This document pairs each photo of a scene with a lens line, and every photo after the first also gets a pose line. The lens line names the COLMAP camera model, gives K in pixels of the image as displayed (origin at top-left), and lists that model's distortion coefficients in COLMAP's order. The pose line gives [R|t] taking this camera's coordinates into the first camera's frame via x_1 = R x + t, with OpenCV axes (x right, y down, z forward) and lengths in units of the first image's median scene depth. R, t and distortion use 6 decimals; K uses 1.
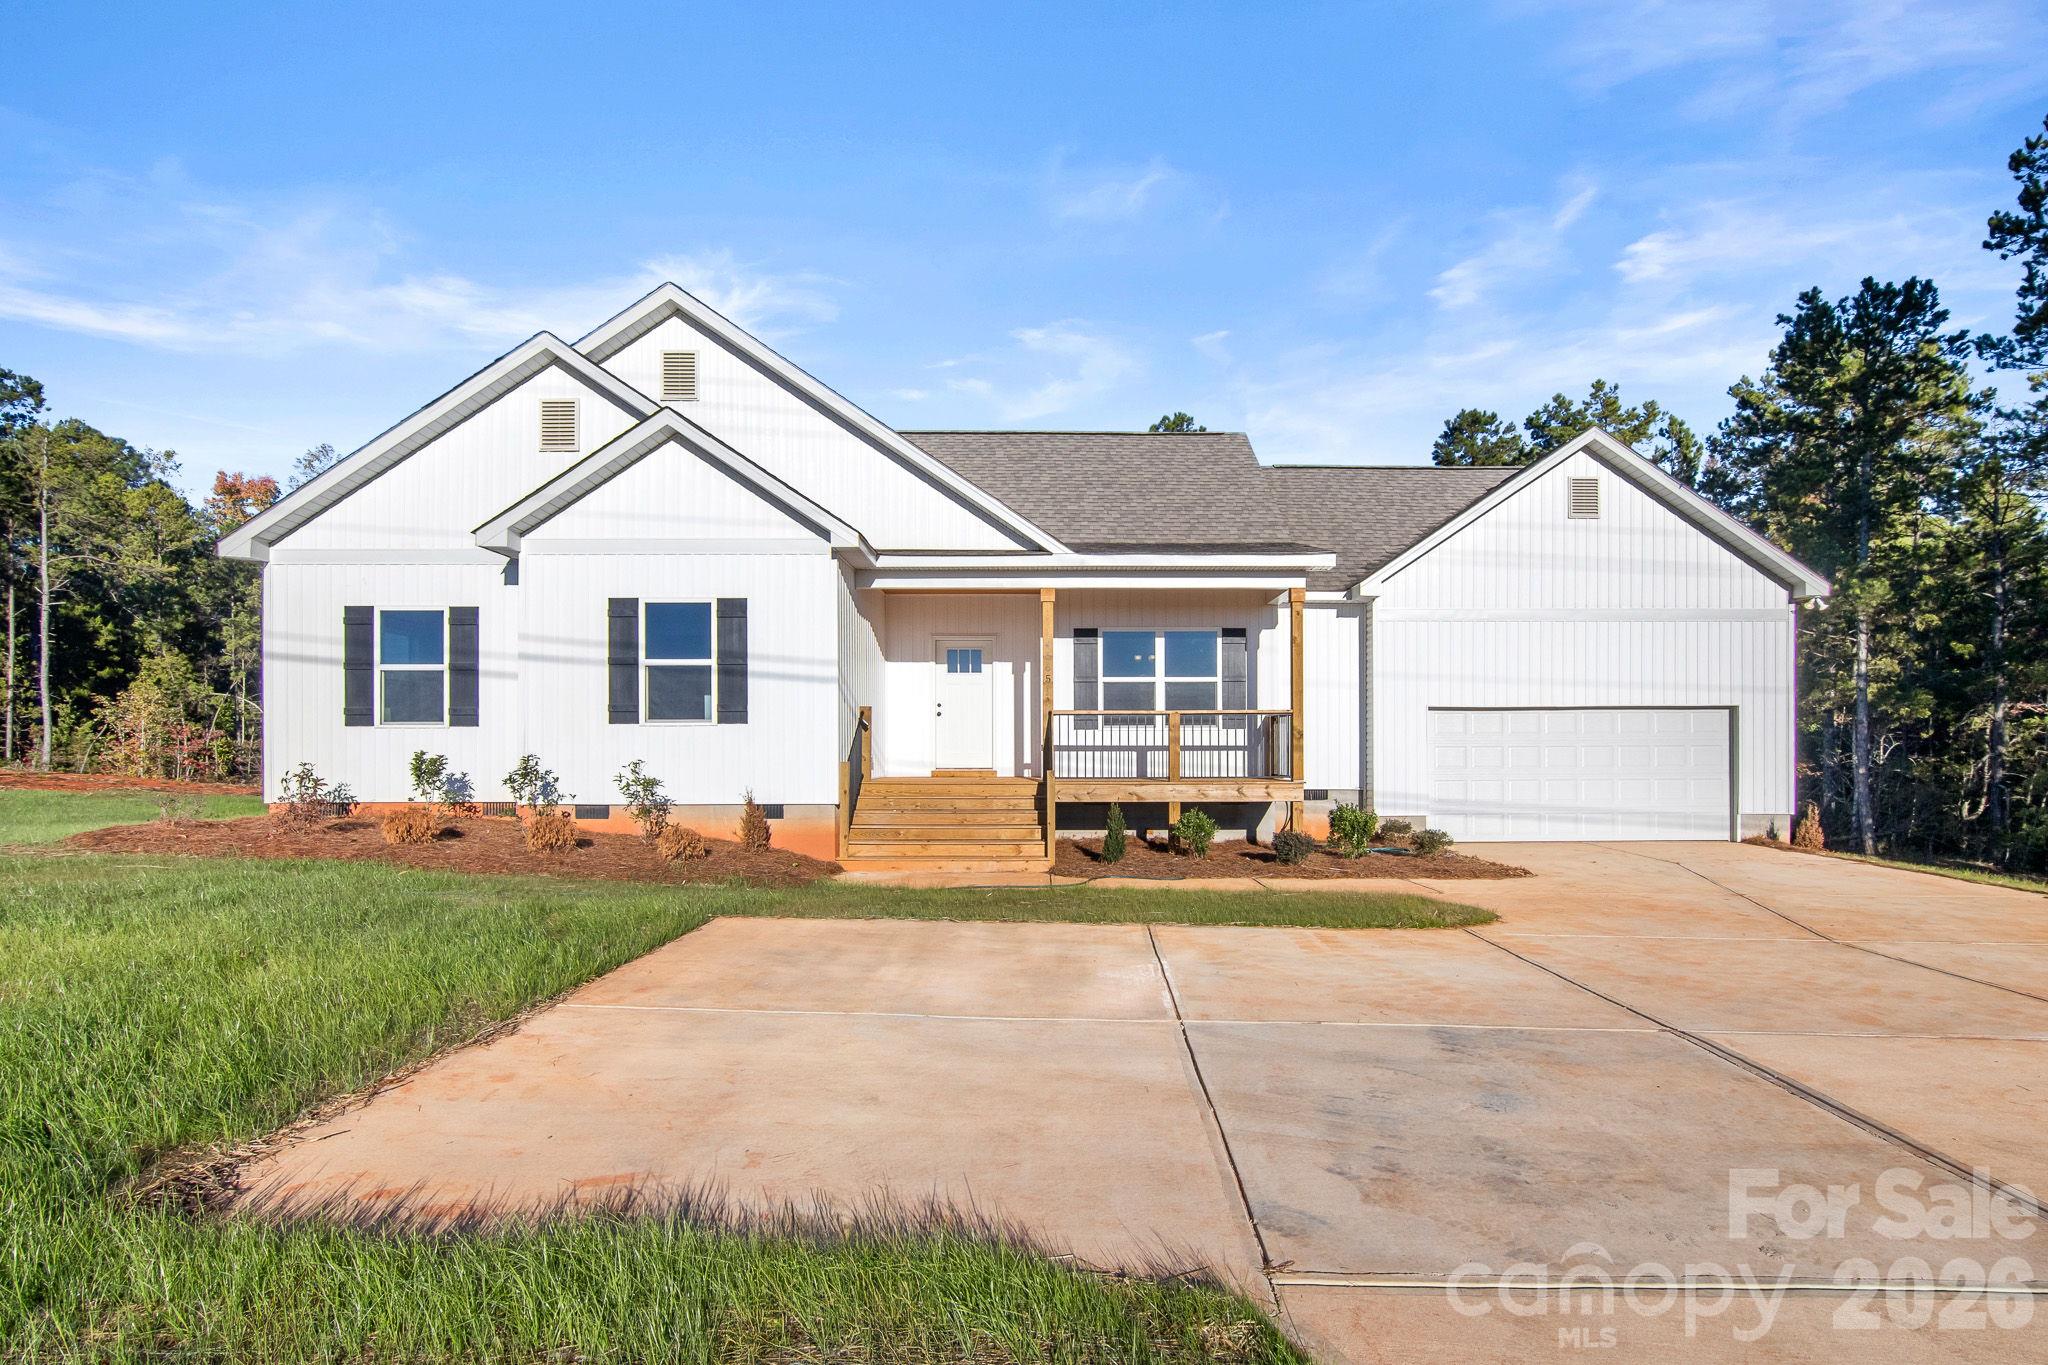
lens RADIAL K [[957.8, 0, 1046.3], [0, 957.8, 745.0], [0, 0, 1]] dist [-0.000077, 0.000371]
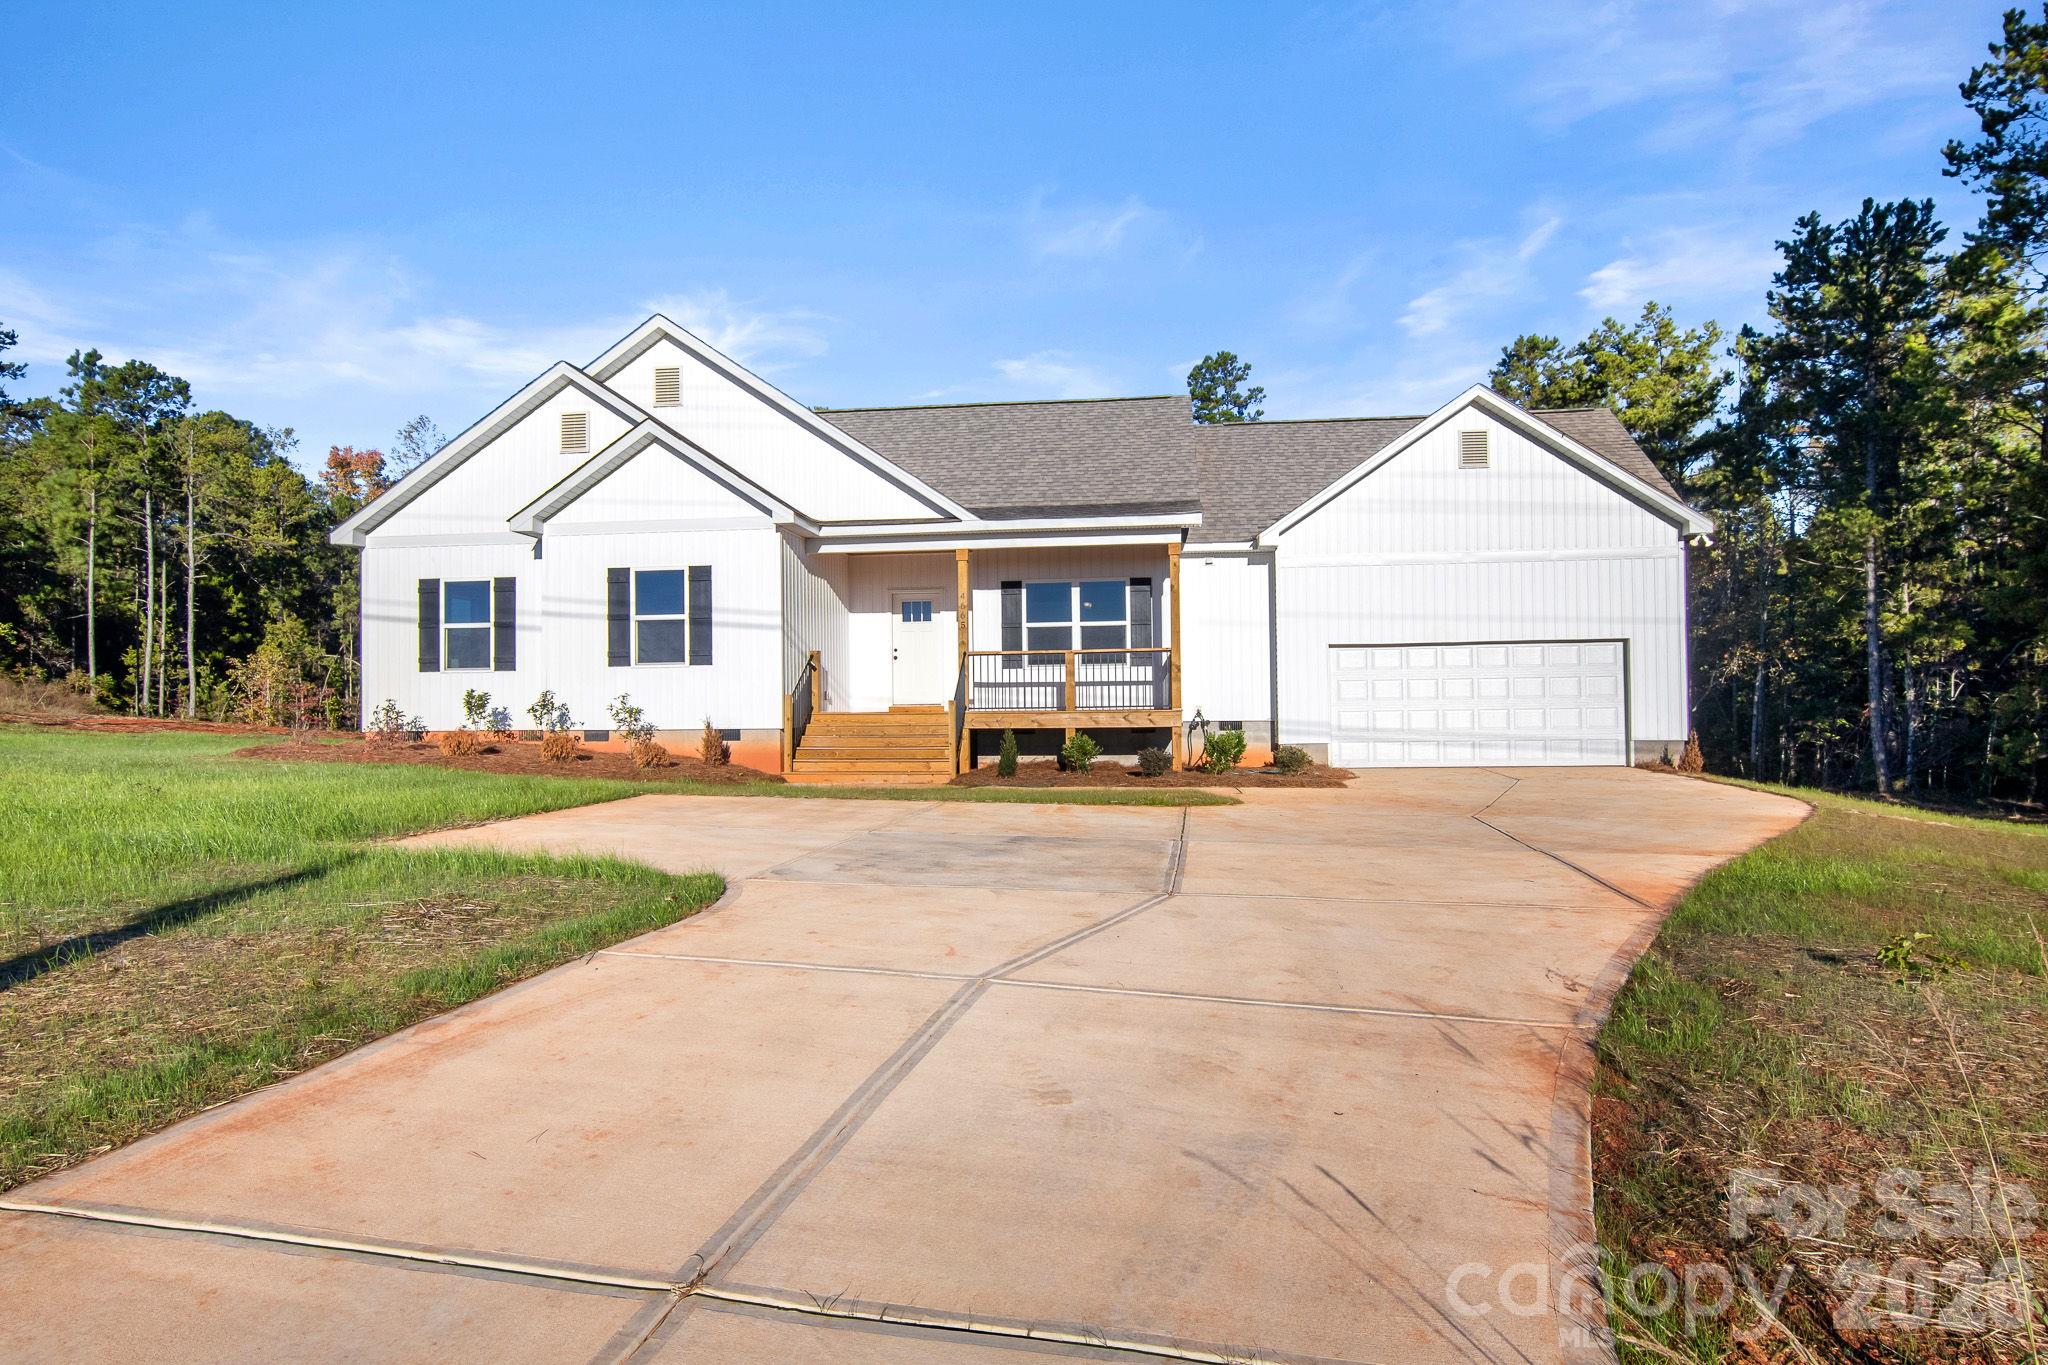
lens RADIAL K [[1035.1, 0, 1014.6], [0, 1035.1, 683.3], [0, 0, 1]] dist [-0.002646, 0.000560]
pose [[0.991818, -0.011740, -0.127119, 0.201574], [0.009632, 0.999806, -0.017184, 0.023028], [0.127296, 0.015819, 0.991739, -0.234413]]
